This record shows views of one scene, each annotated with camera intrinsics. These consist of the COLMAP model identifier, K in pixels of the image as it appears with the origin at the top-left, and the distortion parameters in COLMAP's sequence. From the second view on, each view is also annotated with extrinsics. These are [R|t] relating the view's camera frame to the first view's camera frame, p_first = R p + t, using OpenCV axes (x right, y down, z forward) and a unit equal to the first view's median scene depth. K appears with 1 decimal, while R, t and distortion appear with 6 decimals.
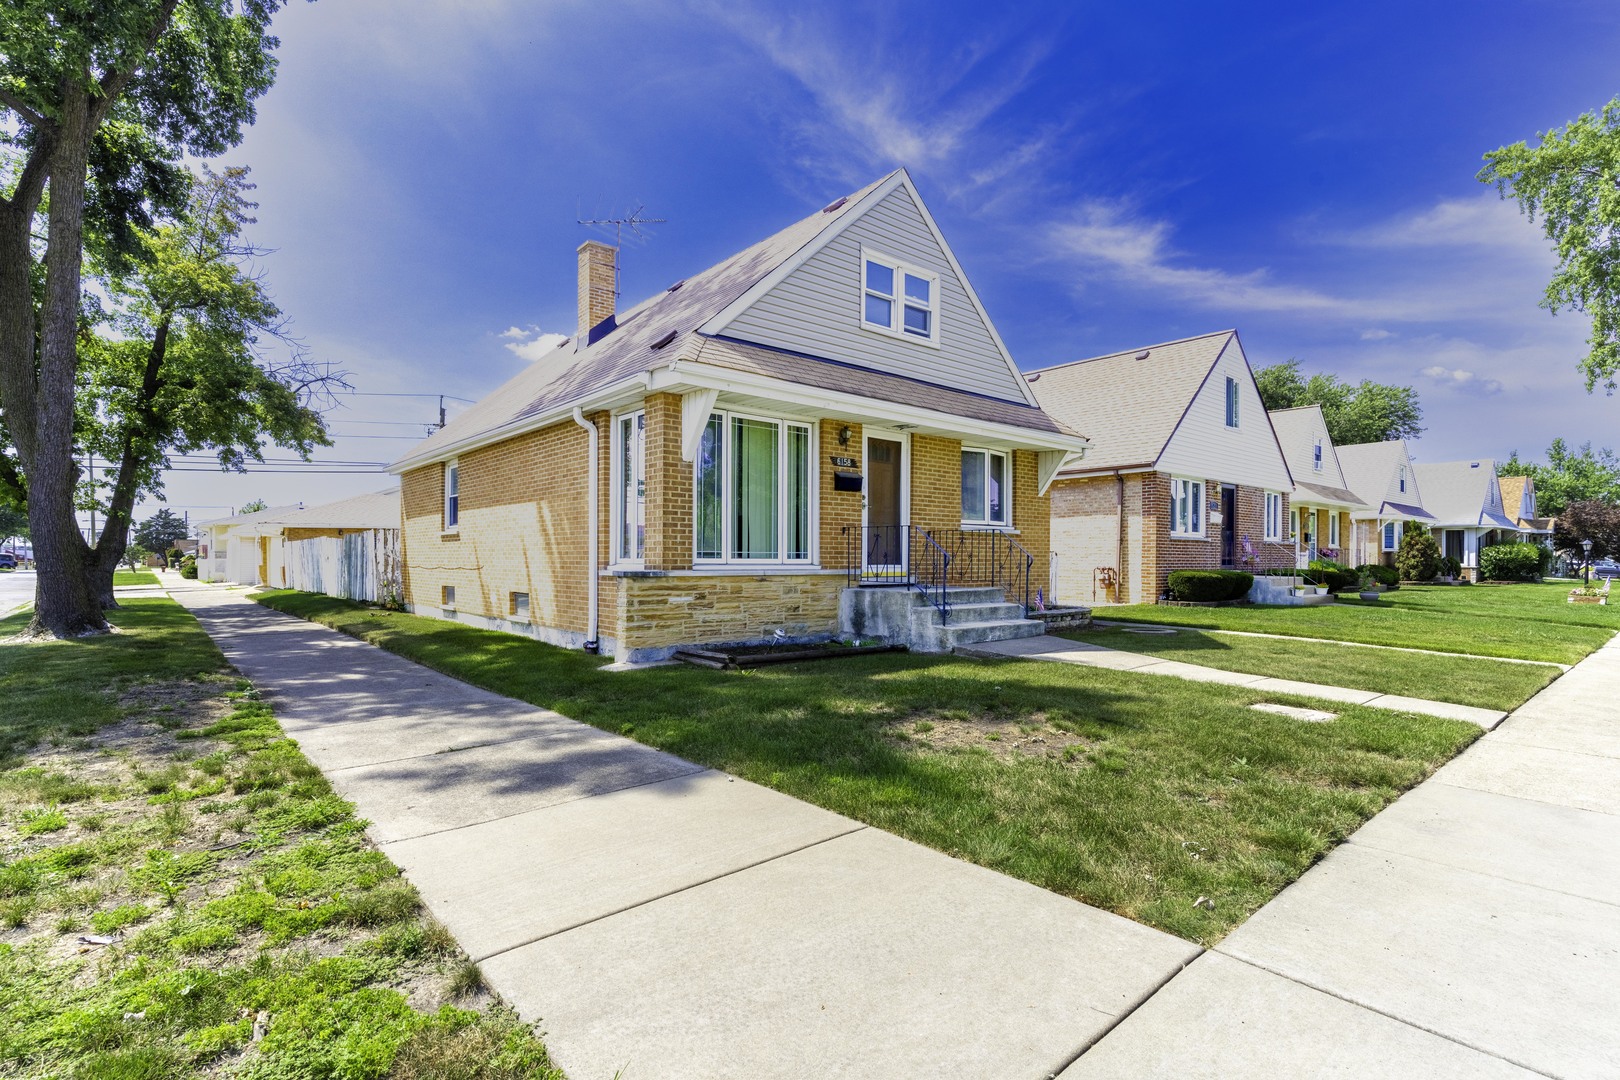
lens RADIAL K [[787.5, 0, 801.6], [0, 787.5, 566.4], [0, 0, 1]] dist [-0.021358, 0.000748]
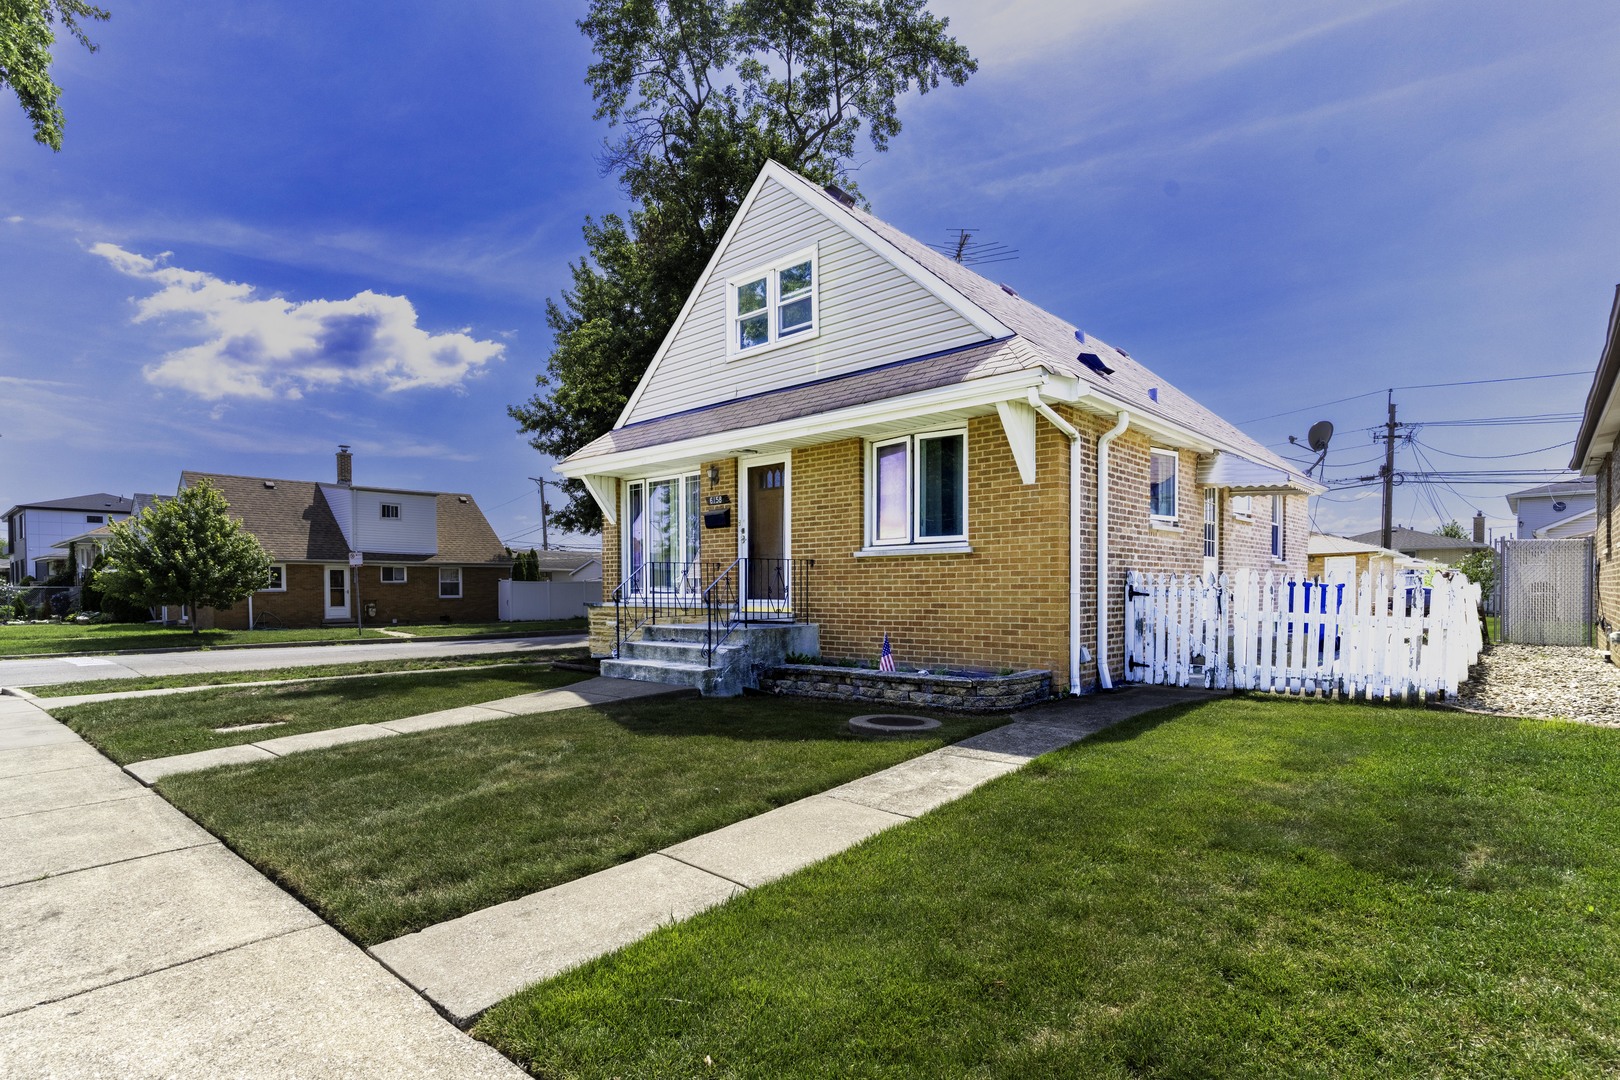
lens RADIAL K [[787.5, 0, 782.2], [0, 787.5, 596.8], [0, 0, 1]] dist [-0.021358, 0.000748]
pose [[0.106993, 0.007975, -0.994228, 1.050437], [-0.003374, 0.999965, 0.007658, -0.012508], [0.994254, 0.002536, 0.107016, 0.932185]]
